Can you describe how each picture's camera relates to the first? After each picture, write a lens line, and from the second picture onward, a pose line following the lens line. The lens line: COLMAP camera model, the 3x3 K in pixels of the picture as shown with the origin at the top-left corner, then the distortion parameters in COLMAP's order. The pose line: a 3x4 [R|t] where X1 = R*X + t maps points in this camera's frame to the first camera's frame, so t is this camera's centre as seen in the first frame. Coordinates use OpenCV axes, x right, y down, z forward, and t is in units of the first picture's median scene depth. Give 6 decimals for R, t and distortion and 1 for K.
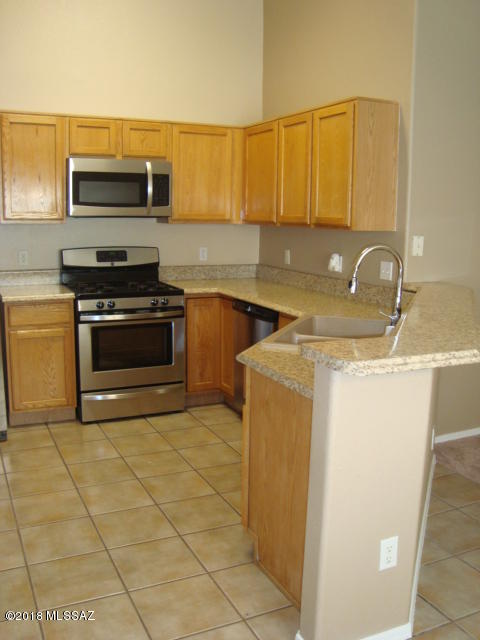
lens RADIAL K [[627.7, 0, 250.2], [0, 627.7, 325.5], [0, 0, 1]] dist [-0.201321, 0.198413]
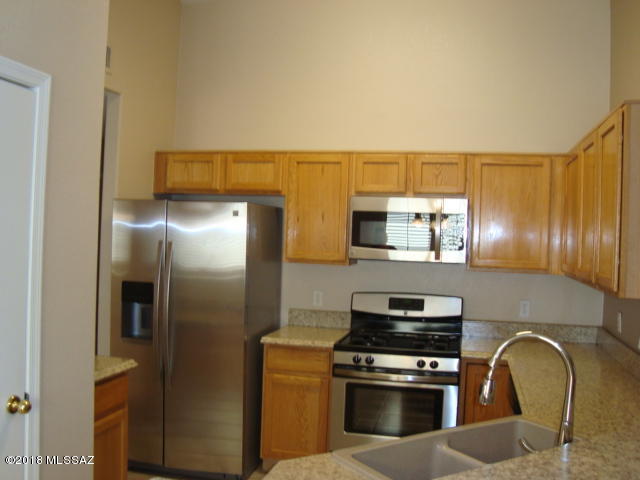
lens RADIAL K [[627.7, 0, 320.0], [0, 627.7, 240.0], [0, 0, 1]] dist [-0.201321, 0.198413]
pose [[0.771673, 0.013319, -0.635880, 0.264245], [-0.130737, 0.981753, -0.138092, -0.065863], [0.622437, 0.189695, 0.759333, 0.236835]]
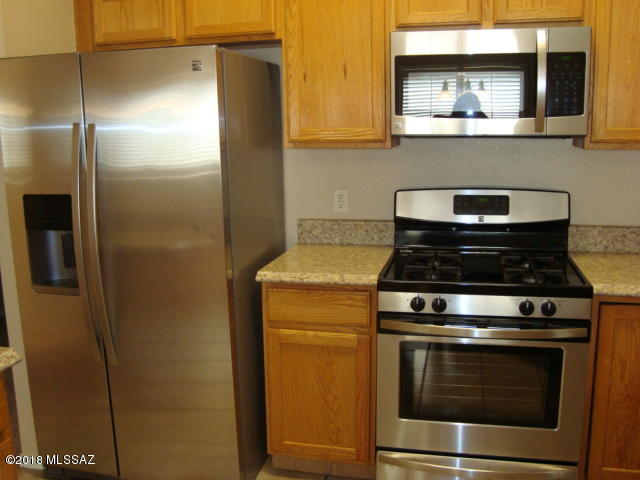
lens RADIAL K [[627.7, 0, 320.0], [0, 627.7, 240.0], [0, 0, 1]] dist [-0.201321, 0.198413]
pose [[0.771805, 0.083277, -0.630382, 0.024685], [-0.079614, 0.996241, 0.034134, -0.092263], [0.630855, 0.023842, 0.775534, 0.493095]]
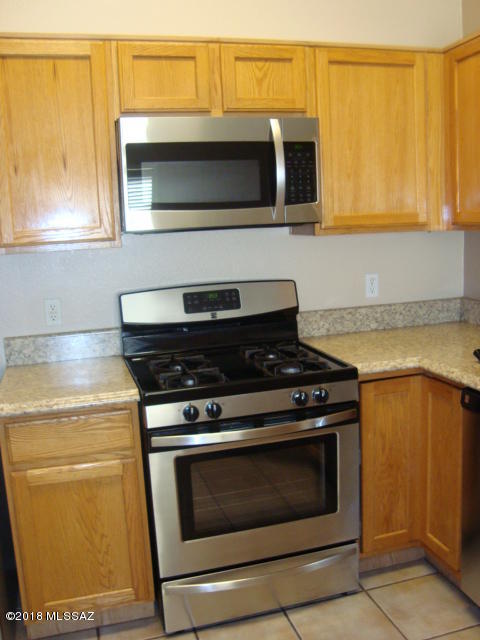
lens RADIAL K [[627.7, 0, 250.2], [0, 627.7, 325.5], [0, 0, 1]] dist [-0.201321, 0.198413]
pose [[0.985022, -0.035855, -0.168661, -0.103867], [0.034656, 0.999349, -0.010049, -0.088304], [0.168911, 0.004053, 0.985623, 0.489707]]
